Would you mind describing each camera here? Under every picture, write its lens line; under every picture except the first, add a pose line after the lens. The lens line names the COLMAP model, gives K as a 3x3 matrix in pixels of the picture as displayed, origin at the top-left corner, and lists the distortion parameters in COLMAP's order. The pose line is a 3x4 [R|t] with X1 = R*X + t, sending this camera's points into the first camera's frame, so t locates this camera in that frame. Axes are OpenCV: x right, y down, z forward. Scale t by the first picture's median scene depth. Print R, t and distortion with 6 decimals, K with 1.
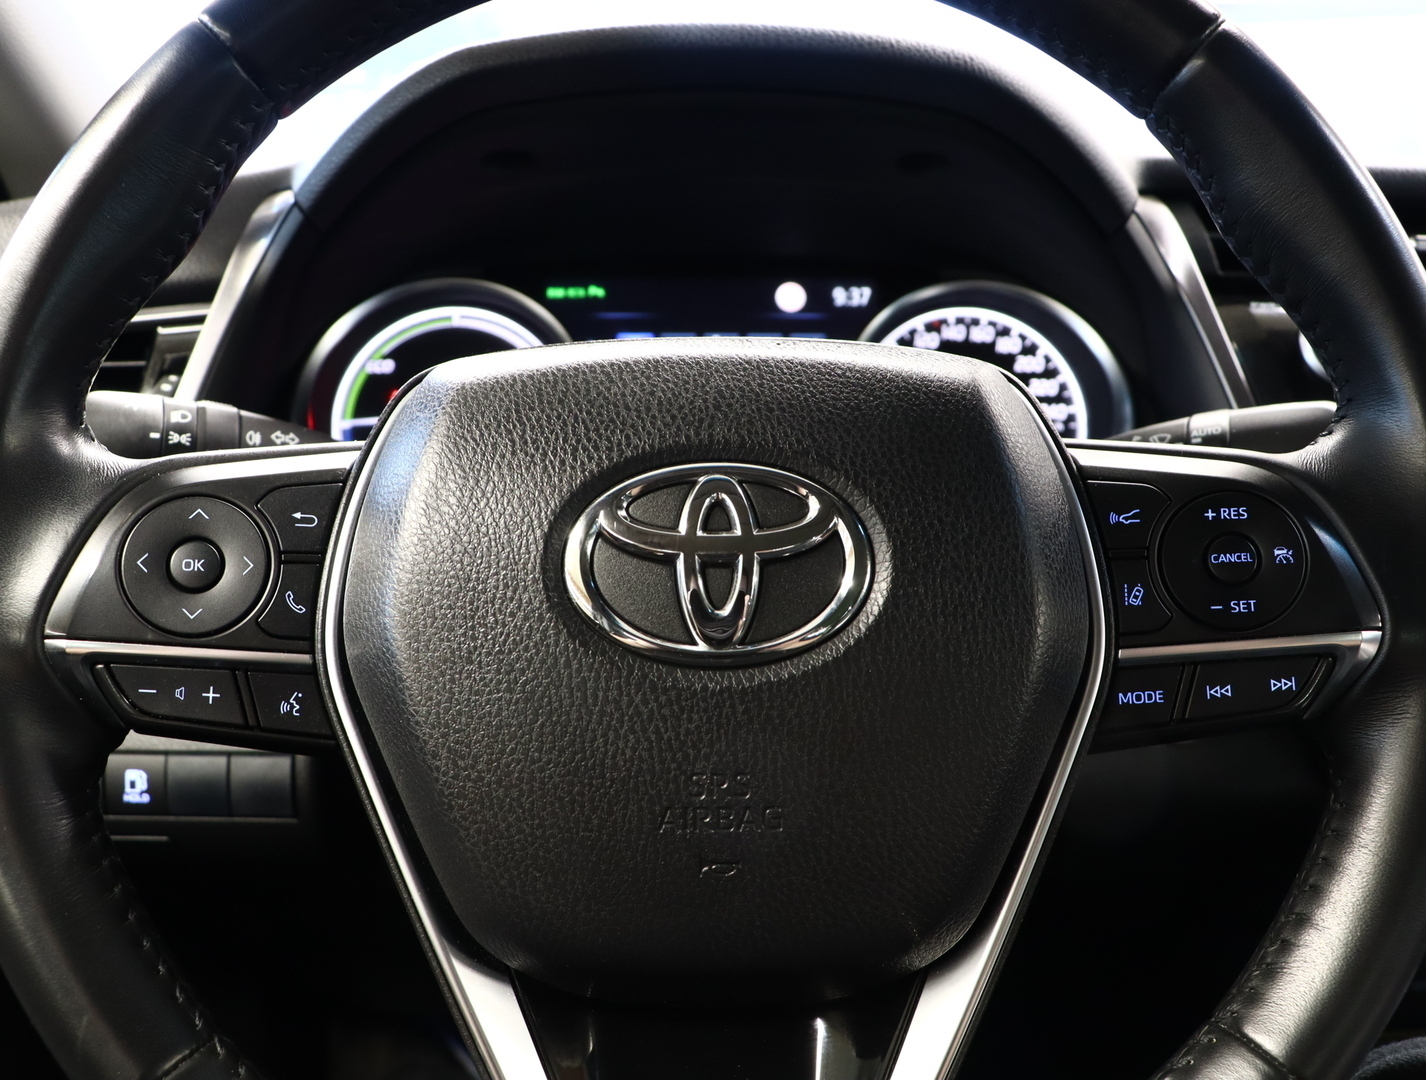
lens RADIAL K [[1303.9, 0, 713.0], [0, 1303.9, 567.3], [0, 0, 1]] dist [-0.102555, 0.000418]
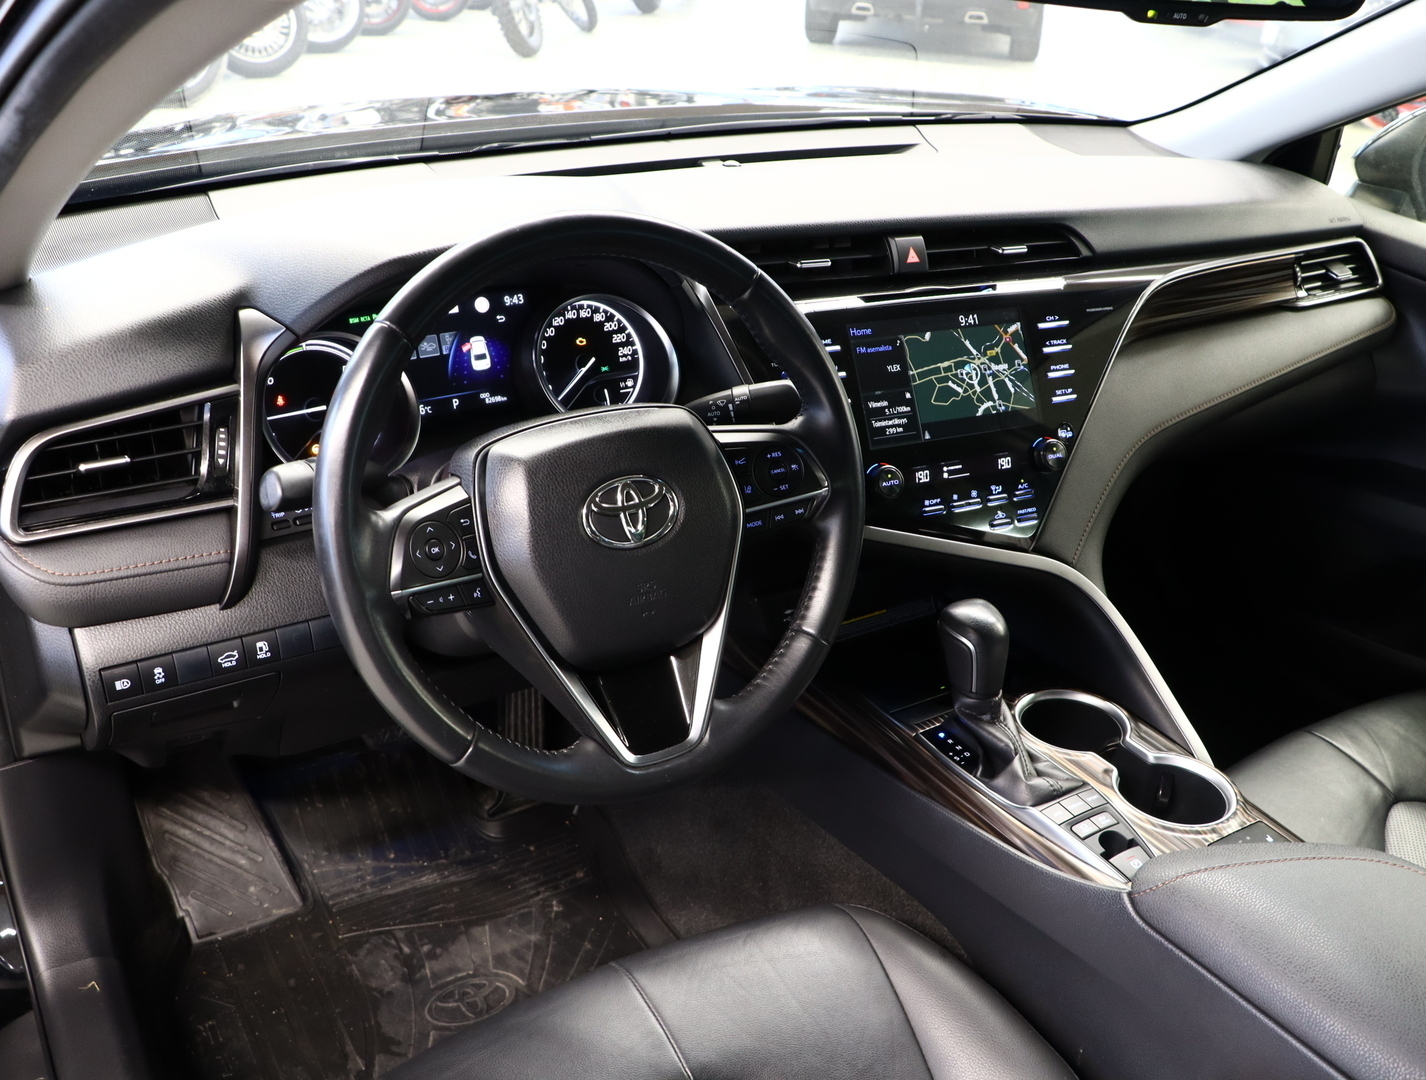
lens RADIAL K [[1240.6, 0, 713.0], [0, 1240.6, 540.0], [0, 0, 1]] dist [-0.137488, -0.000094]
pose [[0.869736, -0.204260, 0.449263, -0.980217], [0.108105, 0.967072, 0.230403, -0.503524], [-0.481532, -0.151822, 0.863178, -1.317901]]
